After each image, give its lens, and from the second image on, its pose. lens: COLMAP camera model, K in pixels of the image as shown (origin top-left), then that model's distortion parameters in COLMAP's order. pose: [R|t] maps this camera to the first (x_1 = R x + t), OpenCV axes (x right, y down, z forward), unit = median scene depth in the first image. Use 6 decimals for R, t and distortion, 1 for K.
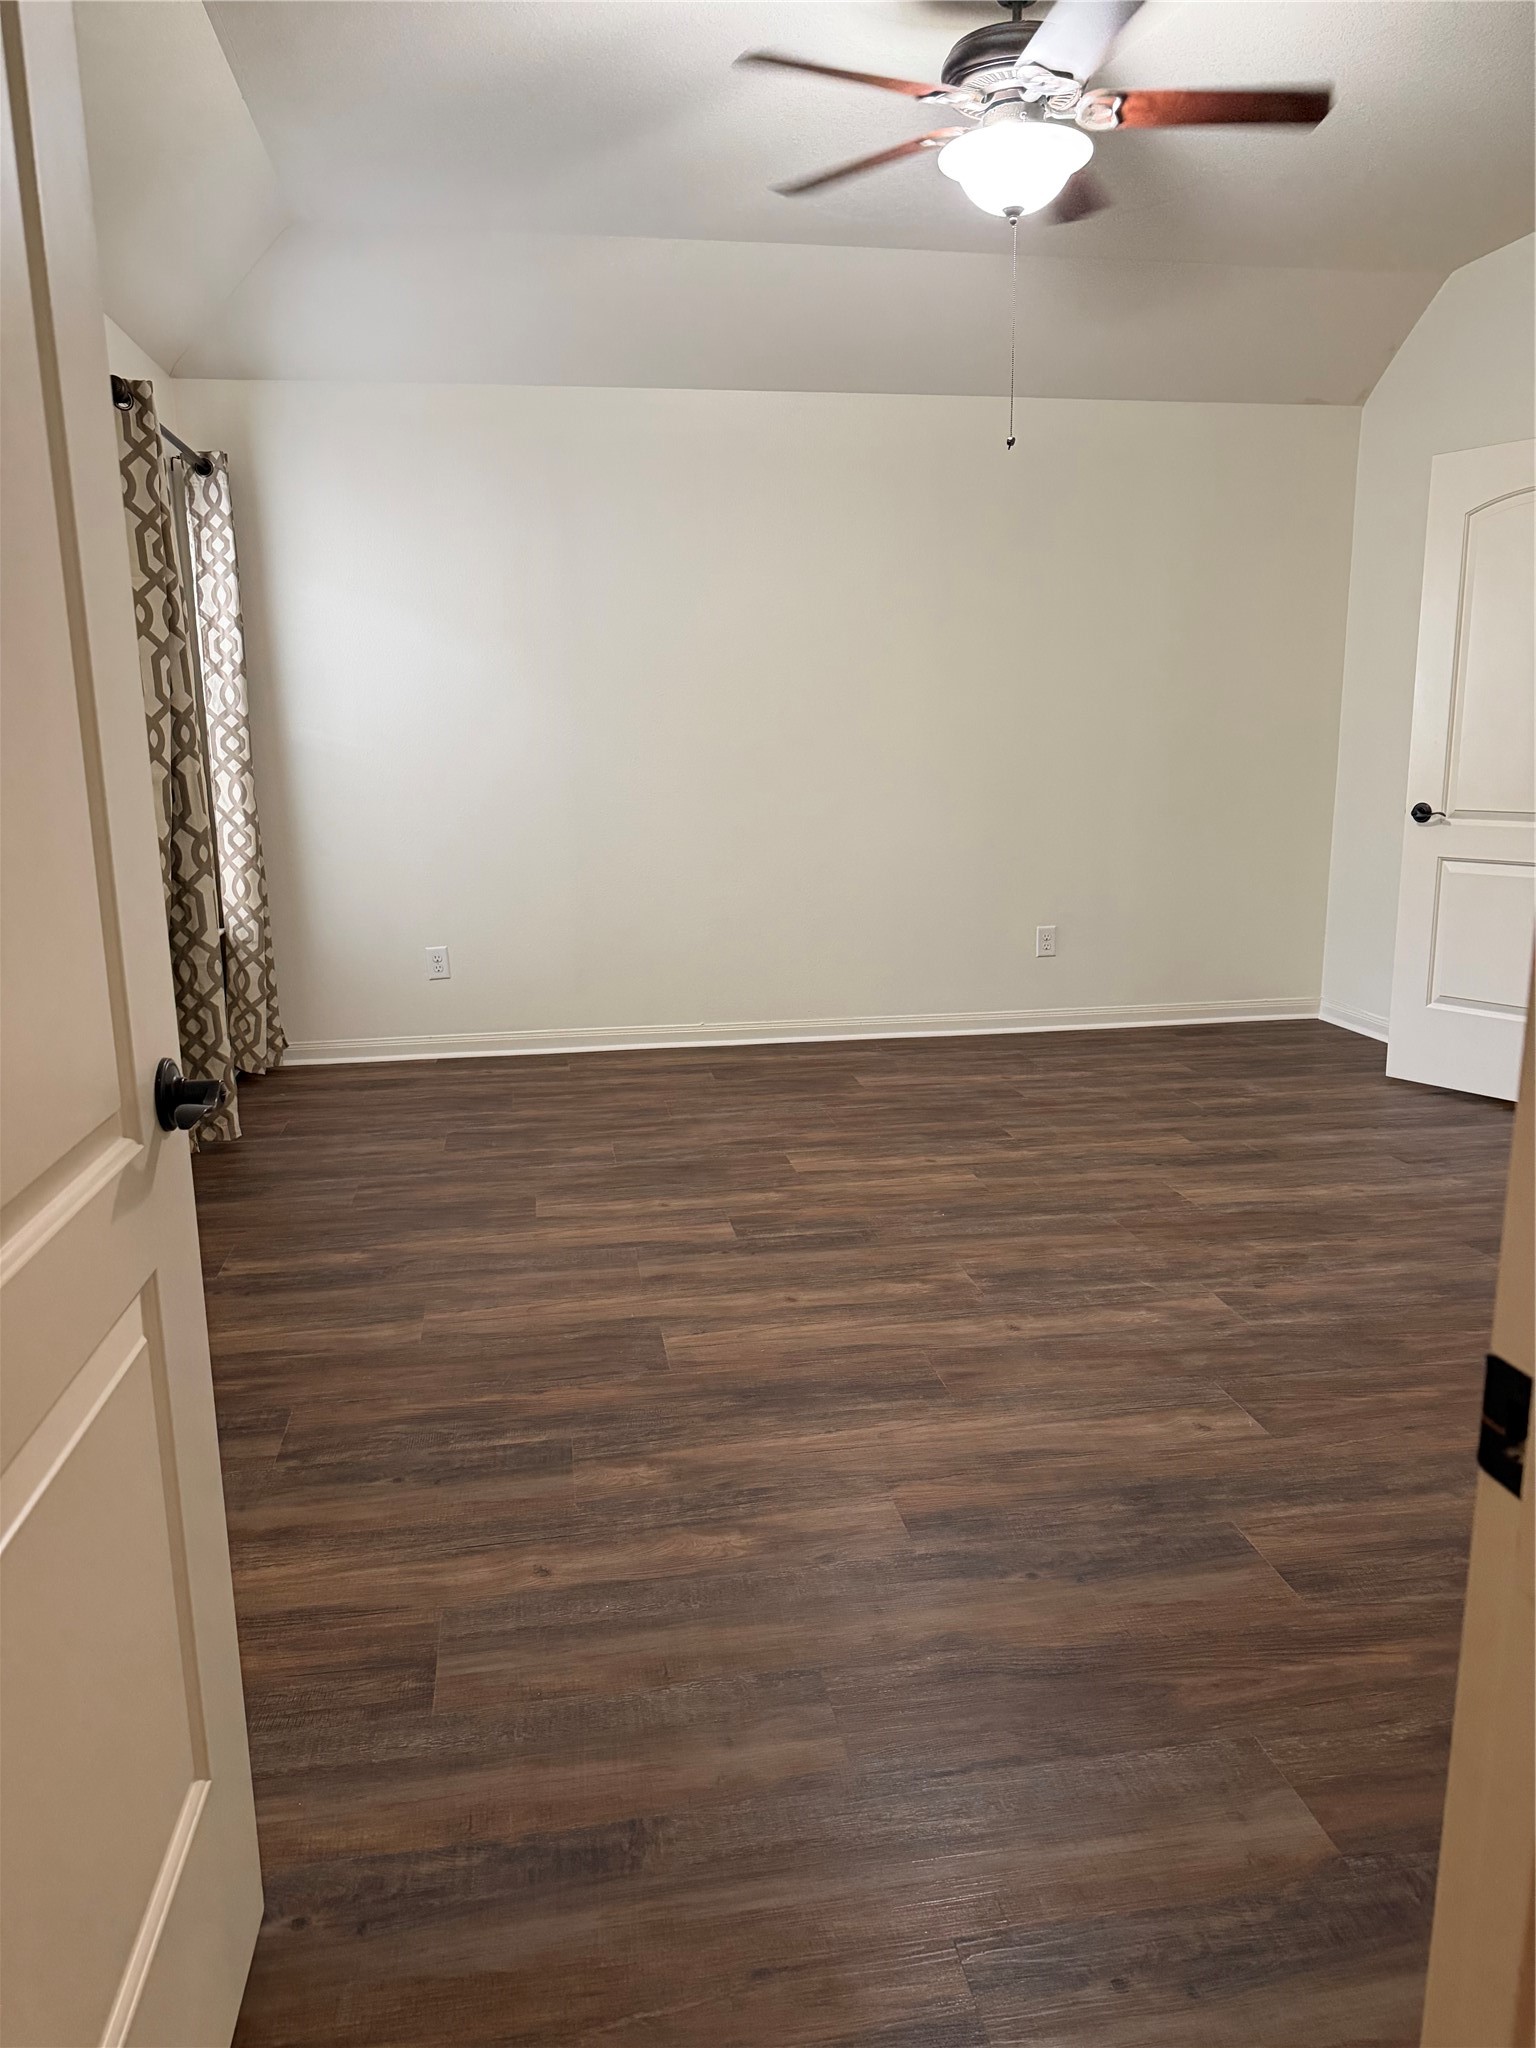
lens RADIAL K [[1433.4, 0, 761.2], [0, 1433.4, 1020.9], [0, 0, 1]] dist [0.177249, -0.342639]
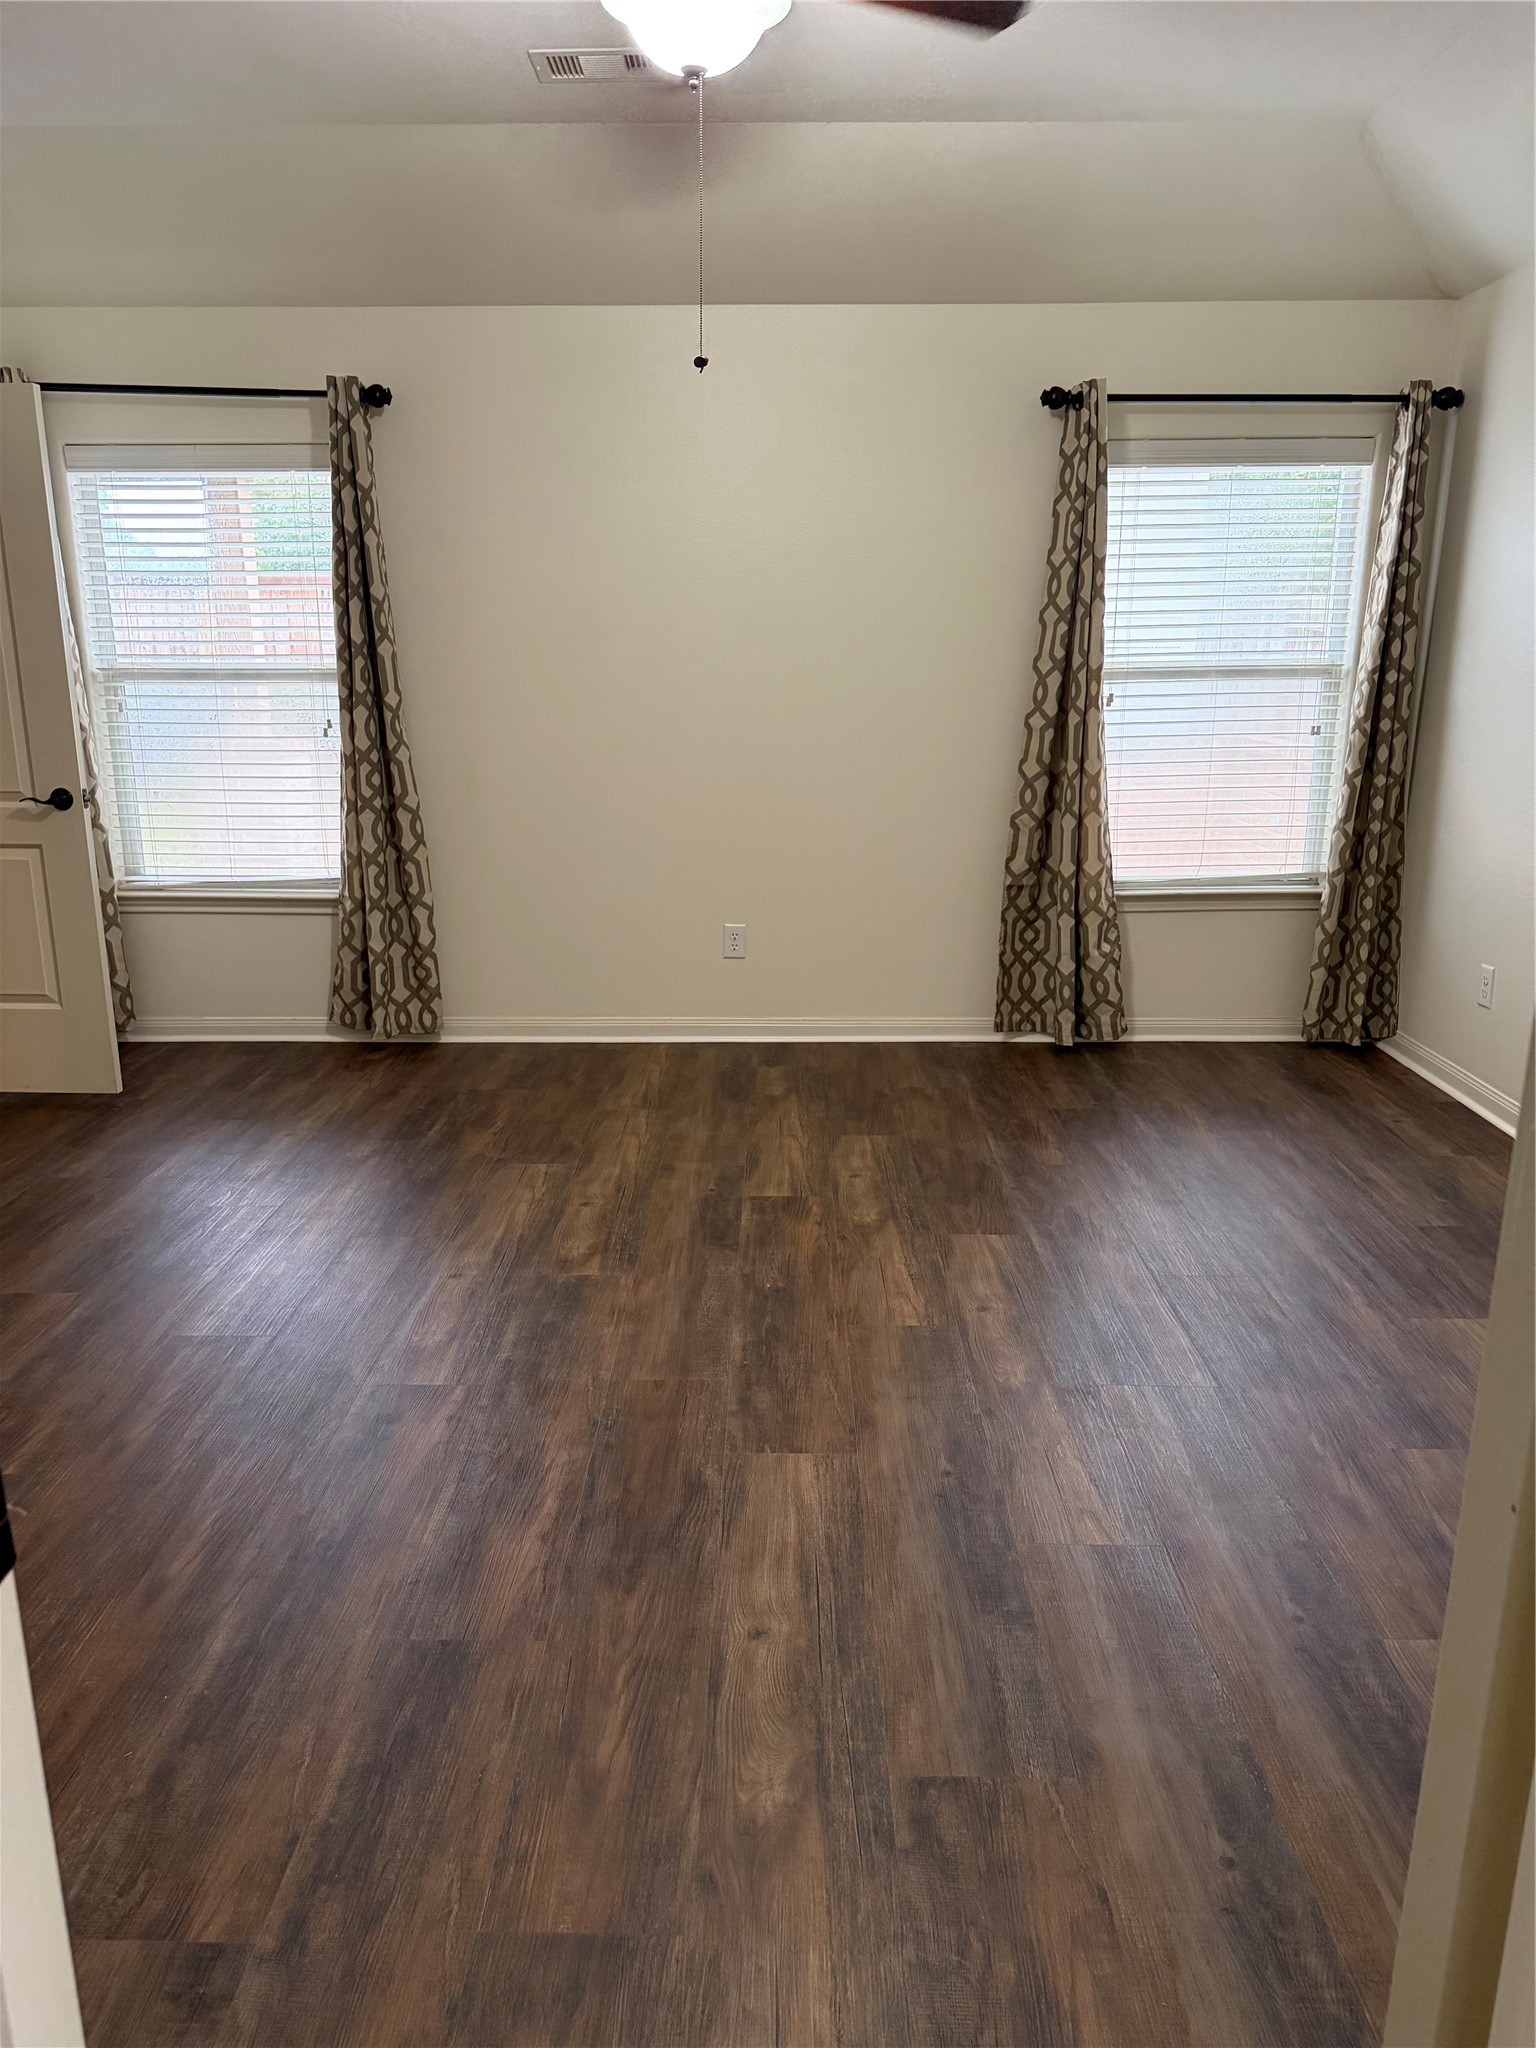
lens RADIAL K [[1433.4, 0, 761.2], [0, 1433.4, 1020.9], [0, 0, 1]] dist [0.177249, -0.342639]
pose [[-0.180310, 0.253896, -0.950276, 1.057464], [-0.195417, 0.937606, 0.287590, -0.303447], [0.964002, 0.237555, -0.119444, 1.248184]]
